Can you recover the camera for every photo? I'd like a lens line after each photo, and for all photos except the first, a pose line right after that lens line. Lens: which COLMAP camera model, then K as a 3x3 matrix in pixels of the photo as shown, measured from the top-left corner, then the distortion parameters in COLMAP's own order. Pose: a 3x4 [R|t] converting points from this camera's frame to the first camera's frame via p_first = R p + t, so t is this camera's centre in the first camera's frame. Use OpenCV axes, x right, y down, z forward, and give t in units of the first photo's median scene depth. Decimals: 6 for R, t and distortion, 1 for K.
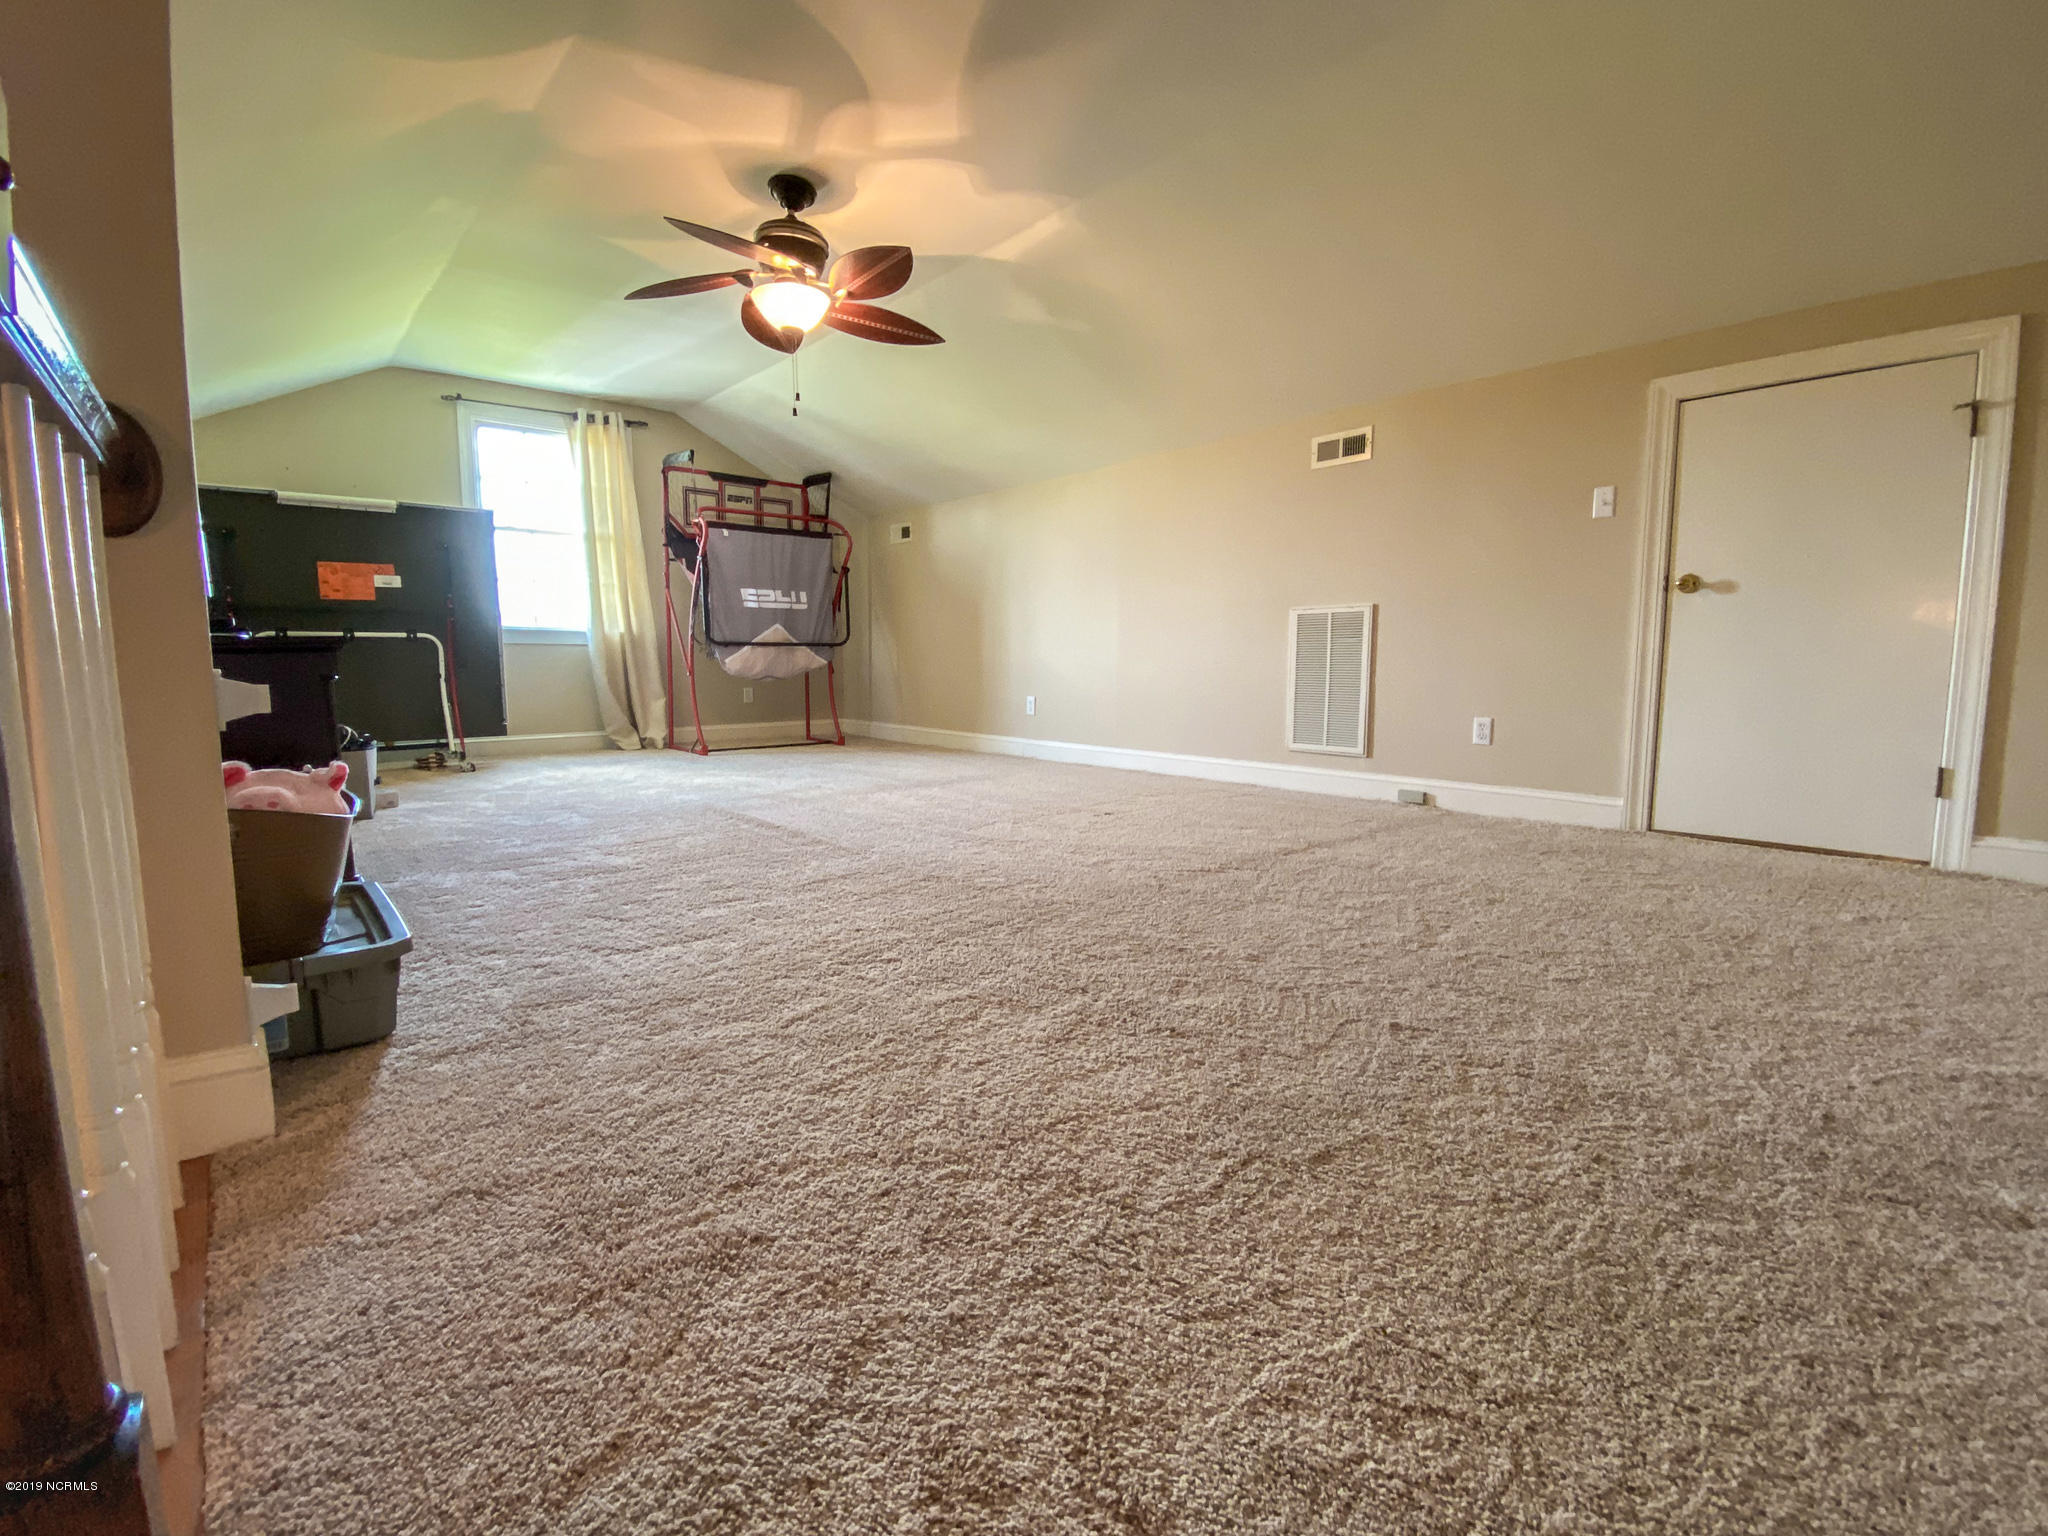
lens RADIAL K [[935.0, 0, 1023.9], [0, 935.0, 758.7], [0, 0, 1]] dist [0.061008, -0.040339]
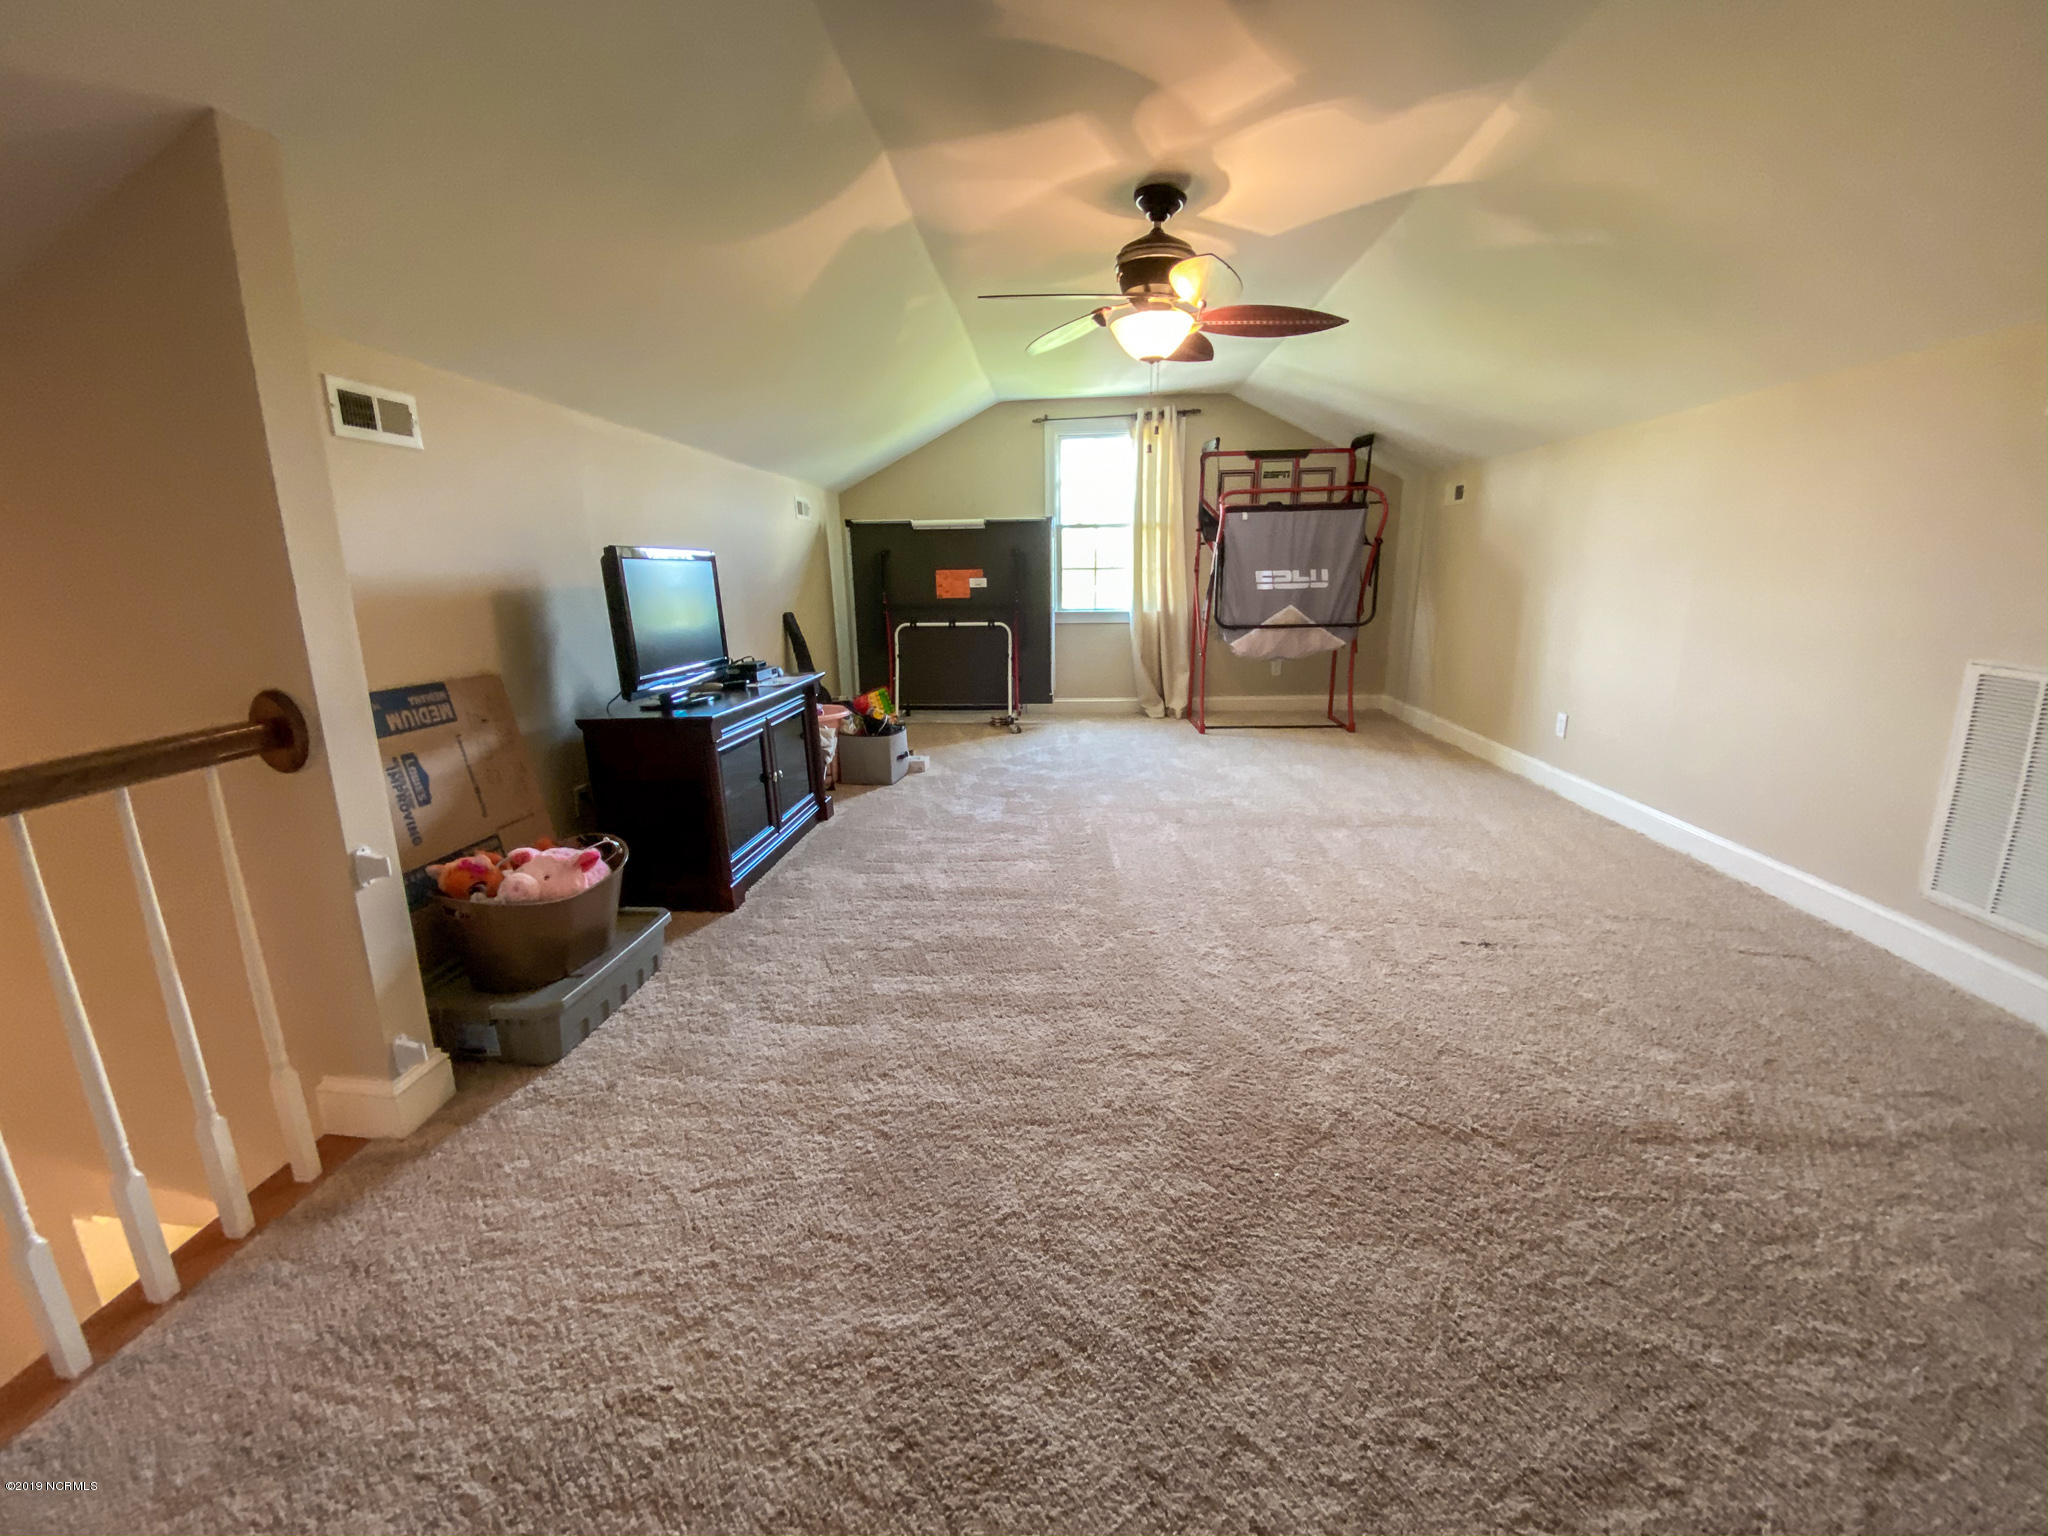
lens RADIAL K [[843.5, 0, 1021.4], [0, 843.5, 762.8], [0, 0, 1]] dist [0.035558, -0.026493]
pose [[0.715461, 0.150832, -0.682176, 0.170680], [-0.059233, 0.985998, 0.155886, -0.106420], [0.696137, -0.071123, 0.714378, 0.166147]]
